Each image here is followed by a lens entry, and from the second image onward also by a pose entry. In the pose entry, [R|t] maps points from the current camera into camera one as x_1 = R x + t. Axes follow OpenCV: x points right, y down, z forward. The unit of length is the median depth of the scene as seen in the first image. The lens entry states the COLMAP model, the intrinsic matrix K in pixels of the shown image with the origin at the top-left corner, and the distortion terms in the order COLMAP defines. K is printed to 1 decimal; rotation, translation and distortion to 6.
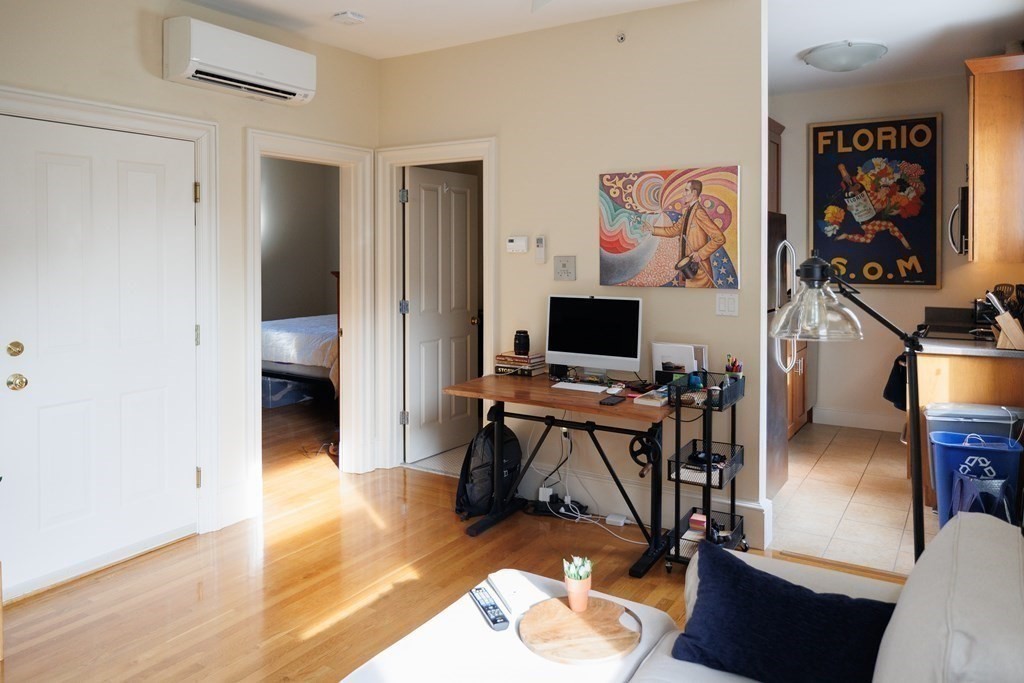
lens RADIAL K [[716.9, 0, 496.2], [0, 716.9, 264.4], [0, 0, 1]] dist [-0.009150, 0.008618]
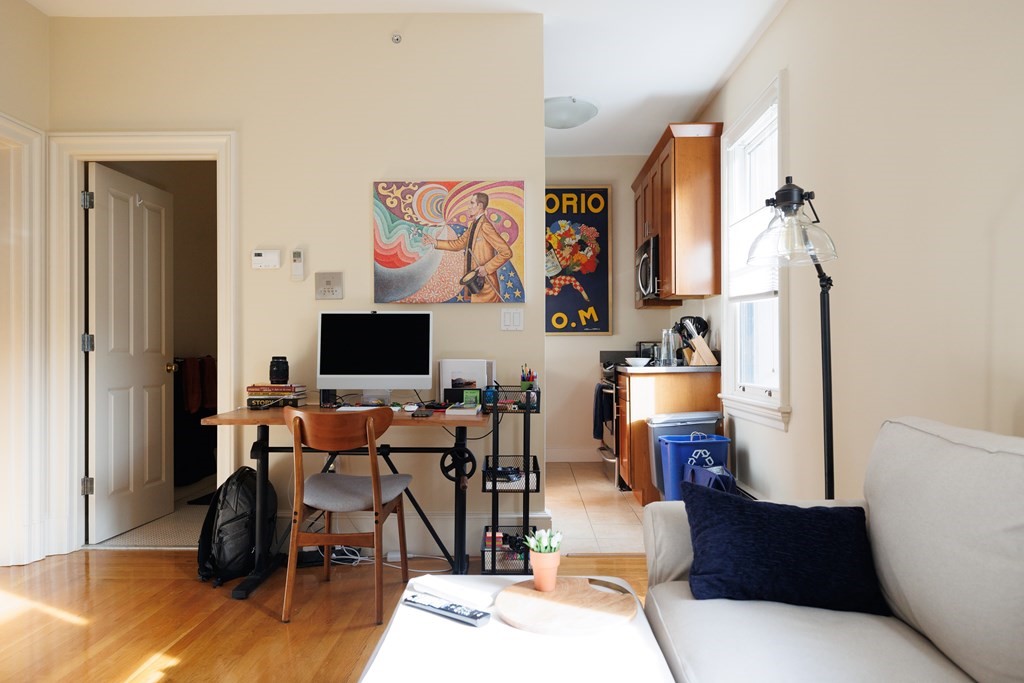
lens RADIAL K [[716.9, 0, 498.2], [0, 716.9, 351.3], [0, 0, 1]] dist [-0.009150, 0.008618]
pose [[0.849646, 0.006042, 0.527318, -0.185877], [0.004173, 0.999826, -0.018178, 0.099345], [-0.527336, 0.017645, 0.849473, 0.132150]]
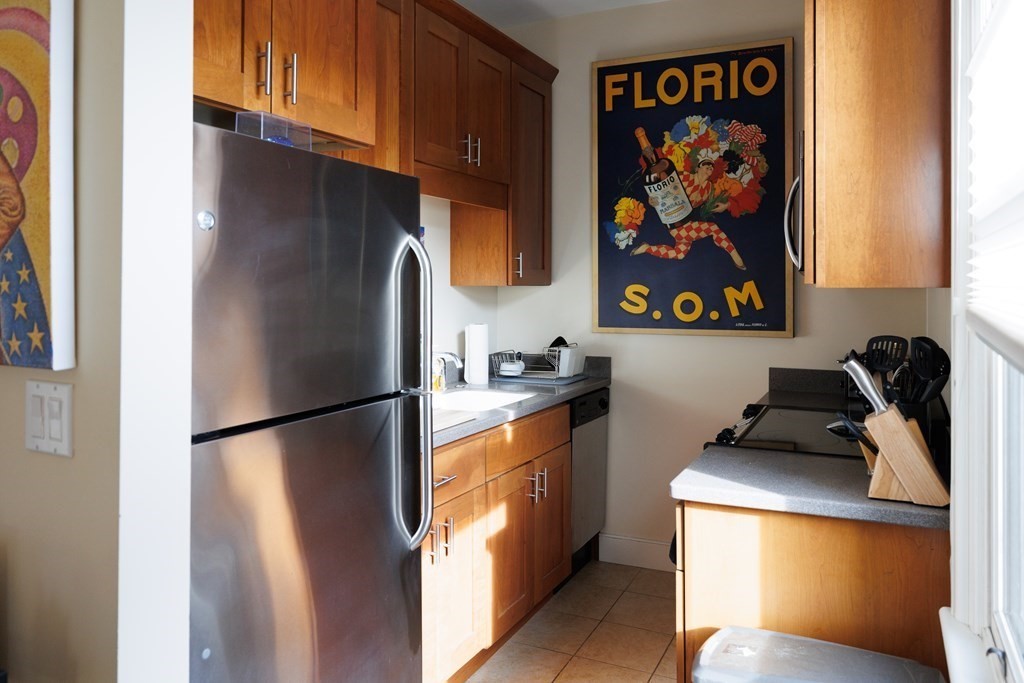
lens RADIAL K [[716.9, 0, 517.6], [0, 716.9, 291.7], [0, 0, 1]] dist [-0.009150, 0.008618]
pose [[0.992233, 0.000667, 0.124388, 0.404409], [0.000810, 0.999930, -0.011828, 0.004507], [-0.124387, 0.011837, 0.992163, 0.555510]]
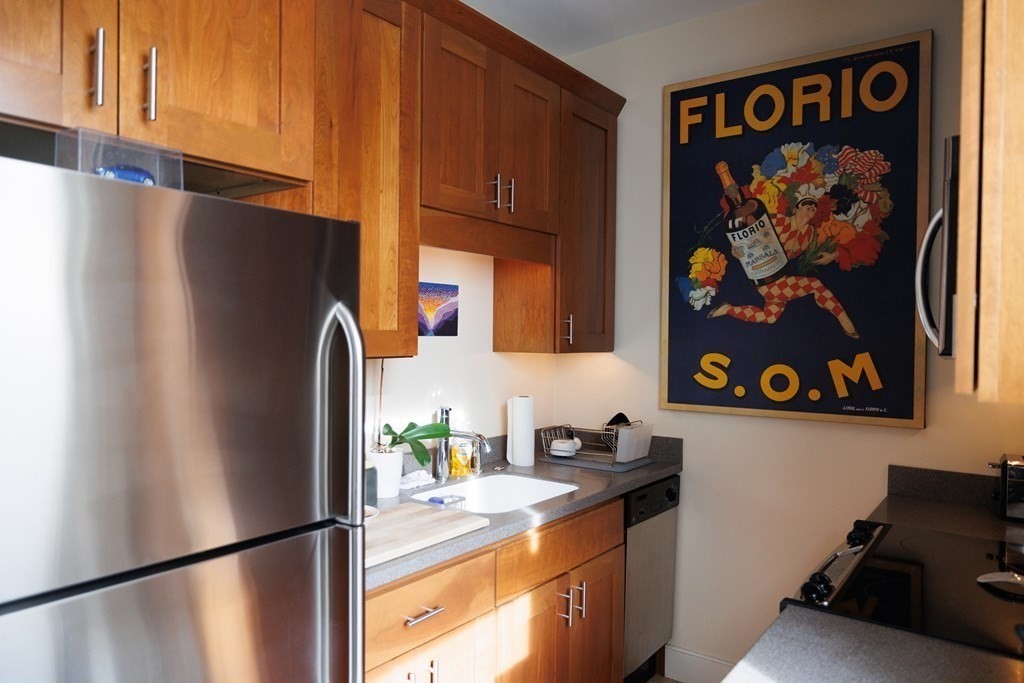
lens RADIAL K [[666.2, 0, 497.8], [0, 666.2, 351.7], [0, 0, 1]] dist [-0.011823, 0.006578]
pose [[0.997125, 0.012312, -0.074762, 0.481441], [-0.011800, 0.999904, 0.007293, -0.016216], [0.074844, -0.006390, 0.997175, 0.706222]]
